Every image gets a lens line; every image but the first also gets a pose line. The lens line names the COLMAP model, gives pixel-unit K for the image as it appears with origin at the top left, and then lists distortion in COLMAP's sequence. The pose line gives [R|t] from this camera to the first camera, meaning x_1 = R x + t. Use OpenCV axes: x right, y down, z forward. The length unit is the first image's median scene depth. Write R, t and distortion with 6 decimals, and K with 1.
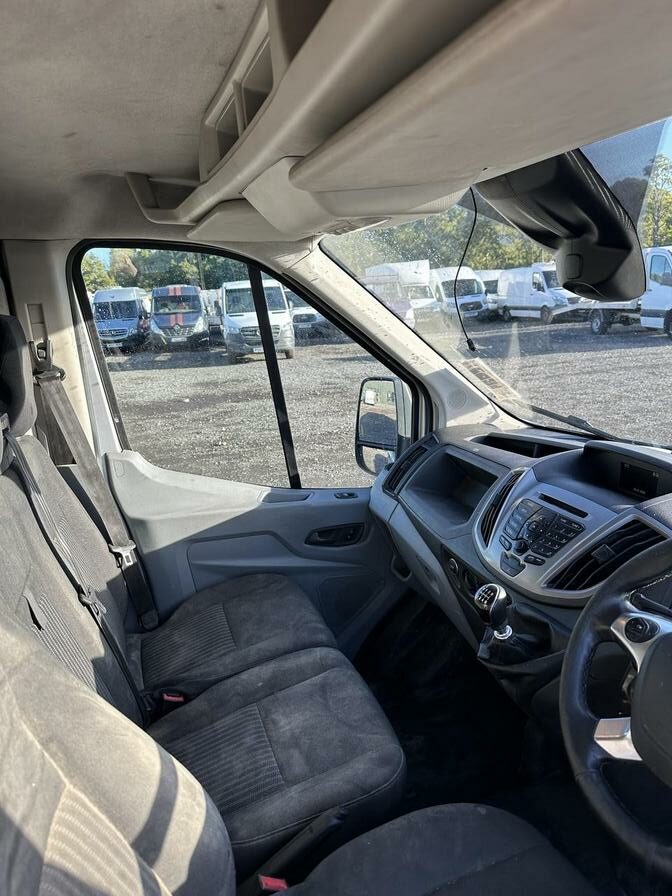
lens RADIAL K [[657.6, 0, 336.0], [0, 657.6, 448.0], [0, 0, 1]] dist [0.048578, -0.006403]
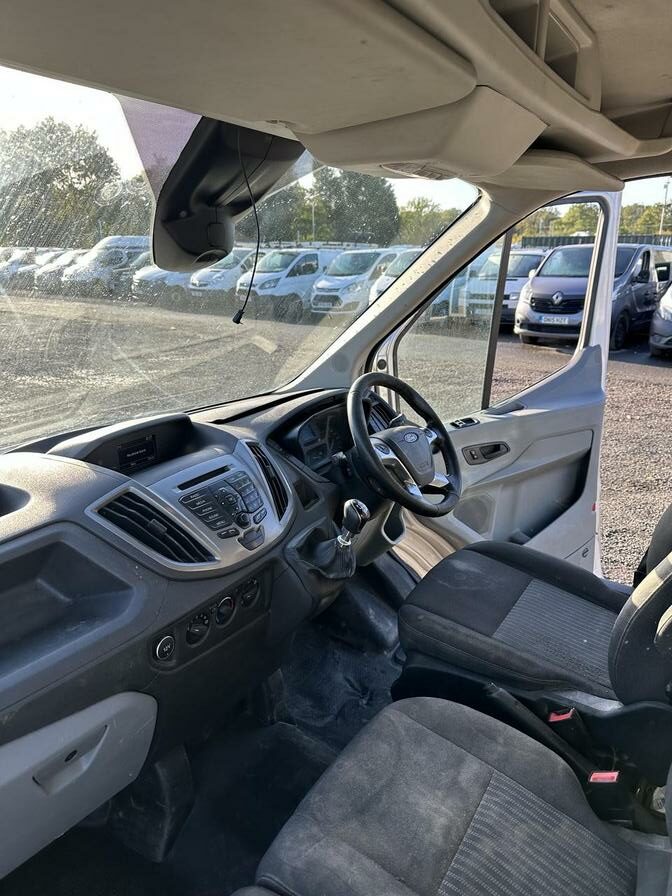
lens RADIAL K [[657.6, 0, 336.0], [0, 657.6, 448.0], [0, 0, 1]] dist [0.048578, -0.006403]
pose [[-0.647963, -0.143599, 0.748013, -0.528172], [0.240005, 0.893545, 0.379441, -0.285281], [-0.722871, 0.425390, -0.544519, 1.375872]]
